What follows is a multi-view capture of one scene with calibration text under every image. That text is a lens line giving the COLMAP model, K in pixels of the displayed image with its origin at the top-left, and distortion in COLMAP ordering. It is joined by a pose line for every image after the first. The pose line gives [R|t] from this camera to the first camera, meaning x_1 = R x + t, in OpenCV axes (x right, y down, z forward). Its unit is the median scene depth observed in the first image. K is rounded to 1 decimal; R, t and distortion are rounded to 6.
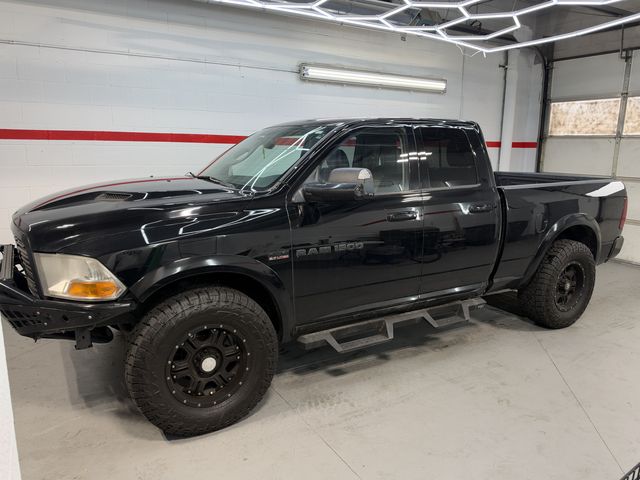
lens RADIAL K [[483.3, 0, 319.2], [0, 483.3, 234.7], [0, 0, 1]] dist [0.012533, -0.043961]
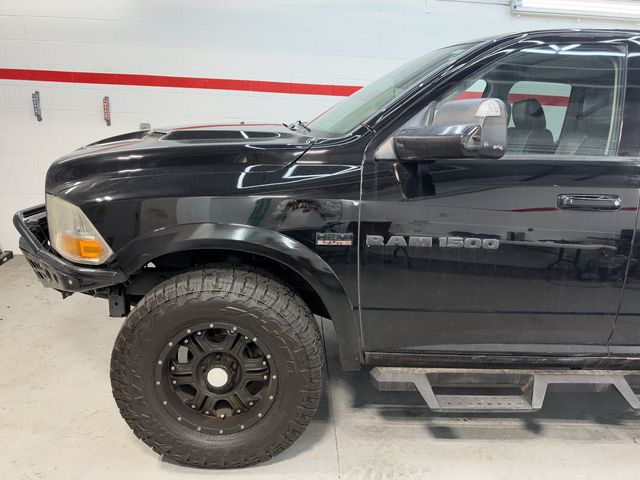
lens RADIAL K [[483.3, 0, 316.9], [0, 483.3, 242.5], [0, 0, 1]] dist [0.012533, -0.043961]
pose [[0.875278, 0.143604, -0.461807, 0.167026], [-0.120460, 0.989538, 0.079398, -0.000409], [0.468378, -0.013866, 0.883420, 0.377574]]
